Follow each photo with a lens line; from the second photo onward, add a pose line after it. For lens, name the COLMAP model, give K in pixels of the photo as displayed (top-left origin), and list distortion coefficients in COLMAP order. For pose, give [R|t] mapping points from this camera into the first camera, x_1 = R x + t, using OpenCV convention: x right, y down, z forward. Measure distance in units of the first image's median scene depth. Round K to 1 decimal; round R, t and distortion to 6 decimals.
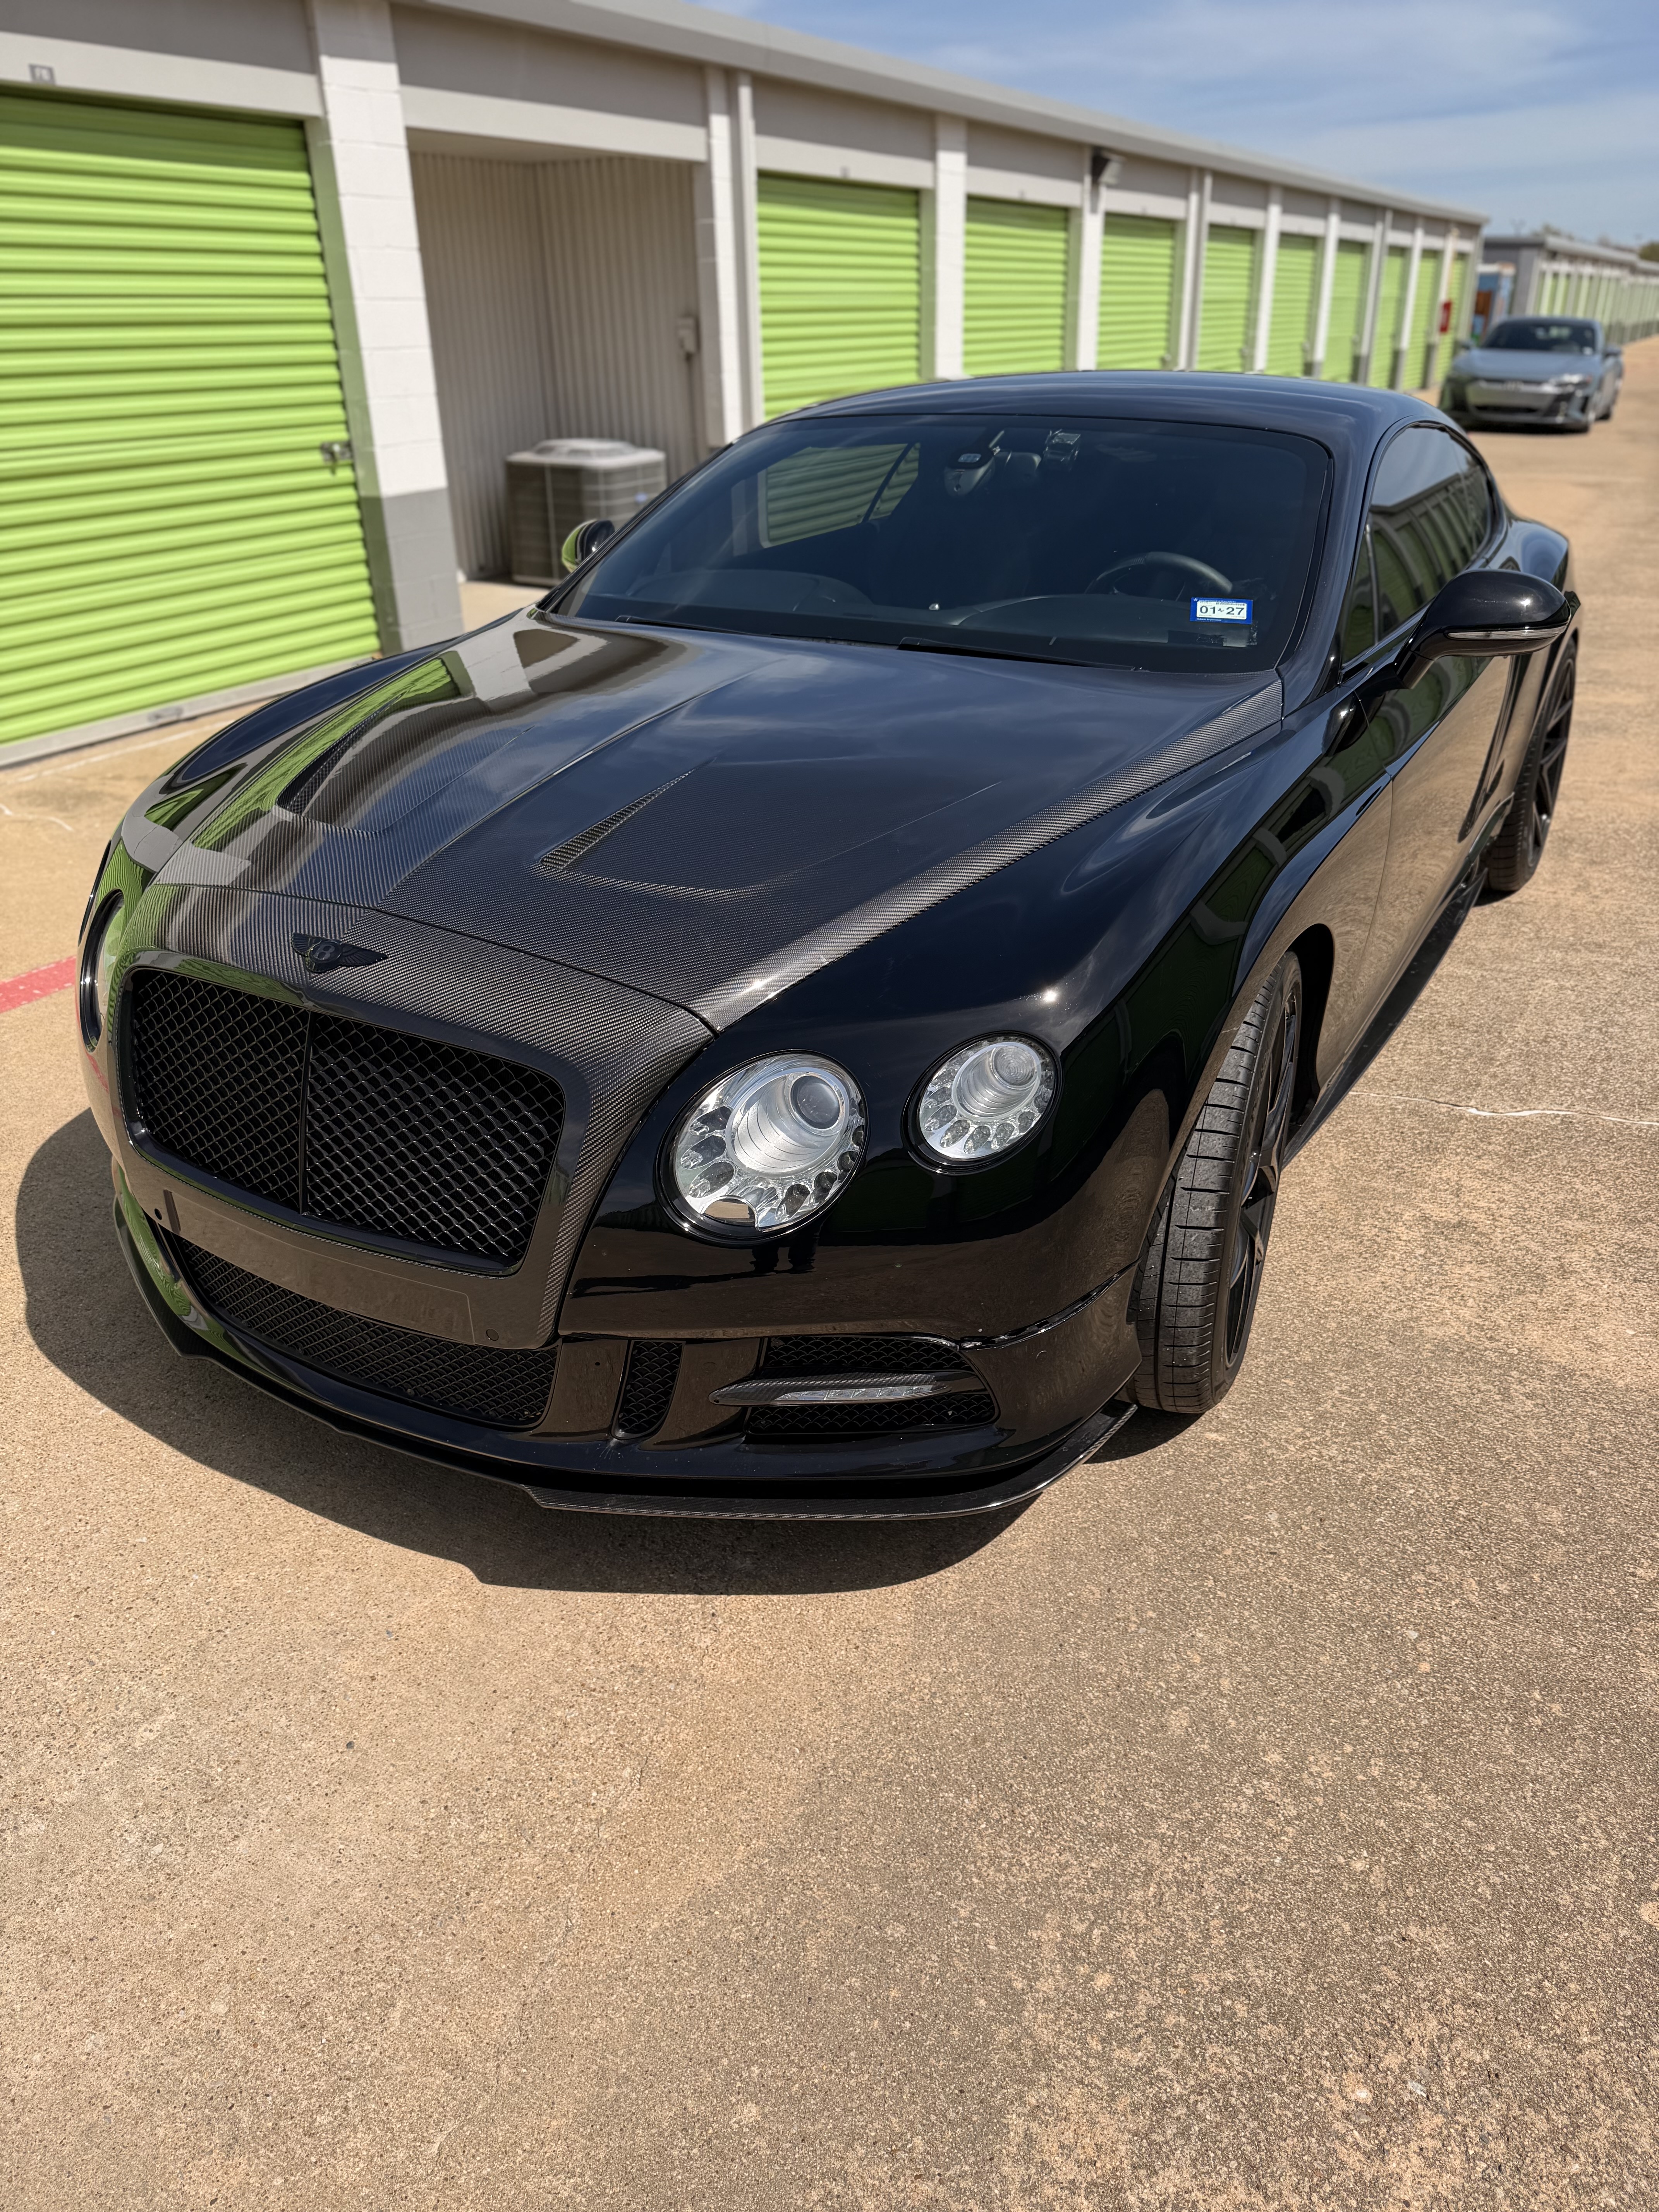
lens RADIAL K [[1530.6, 0, 872.8], [0, 1530.6, 1104.3], [0, 0, 1]] dist [0.076229, -0.070056]
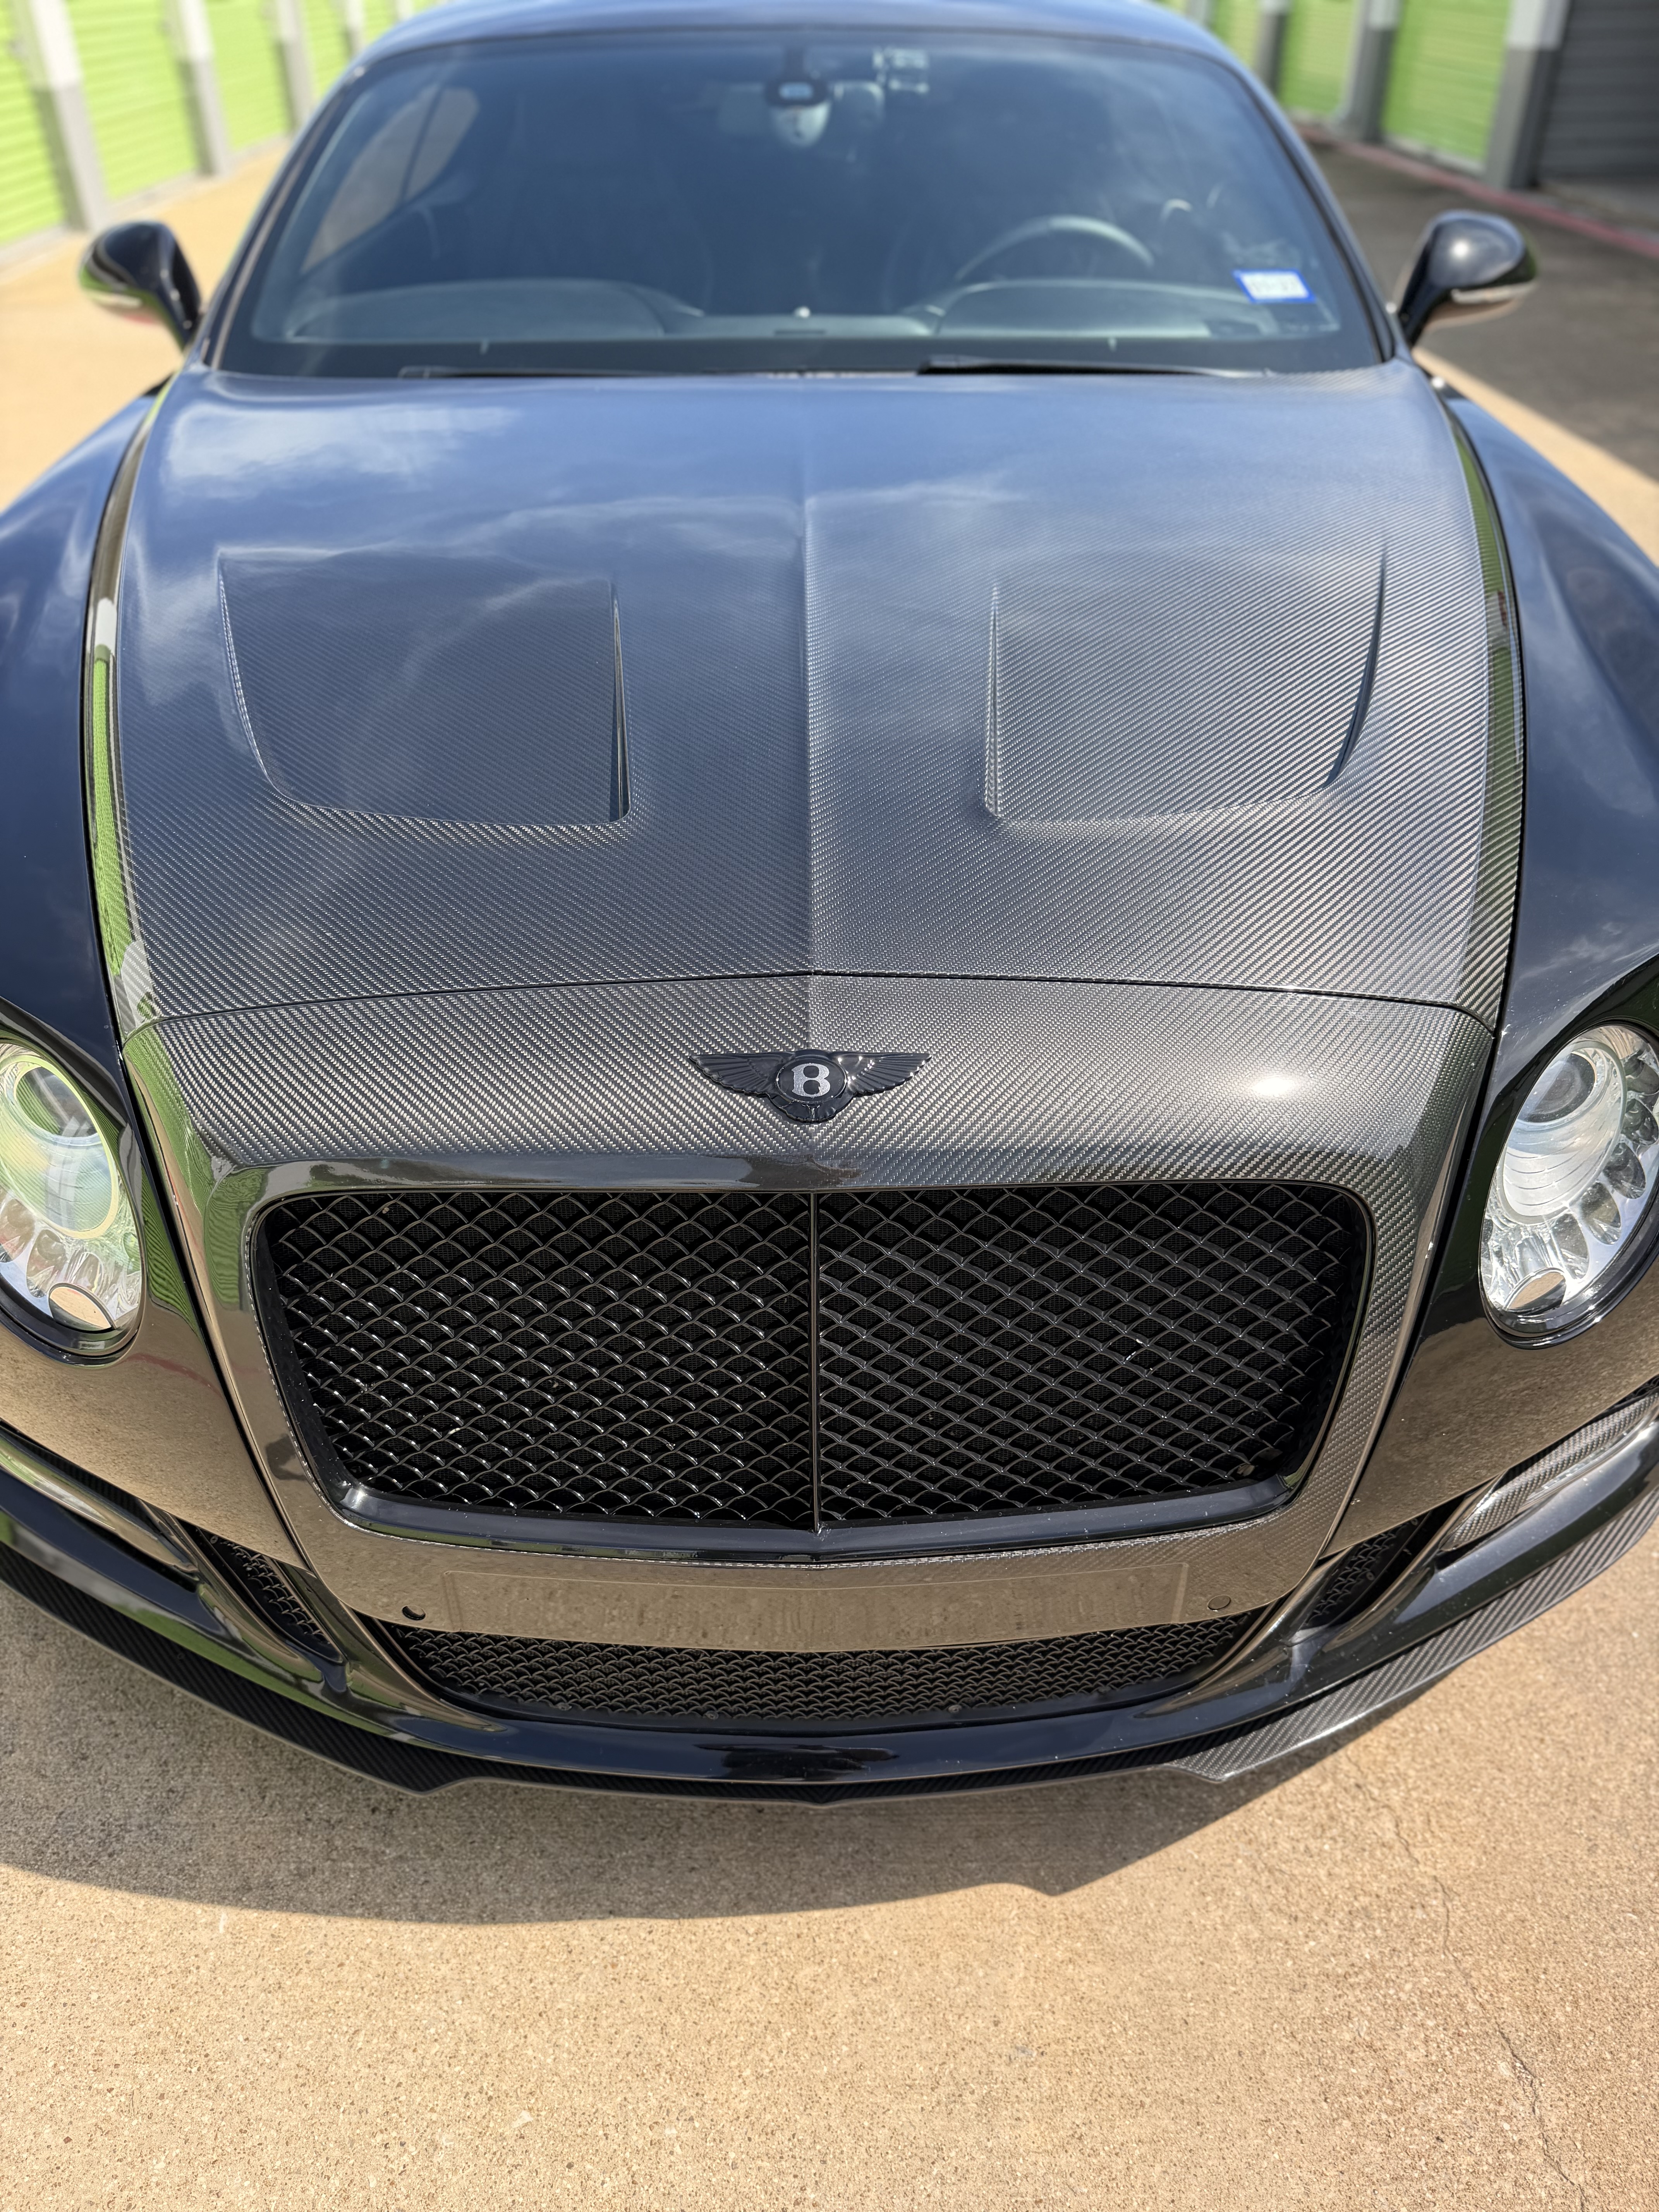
lens RADIAL K [[1530.6, 0, 872.8], [0, 1530.6, 1104.3], [0, 0, 1]] dist [0.076229, -0.070056]
pose [[0.865717, -0.293633, 0.405357, -0.474106], [0.225579, 0.951824, 0.207716, -0.169326], [-0.446820, -0.088383, 0.890247, 0.446295]]
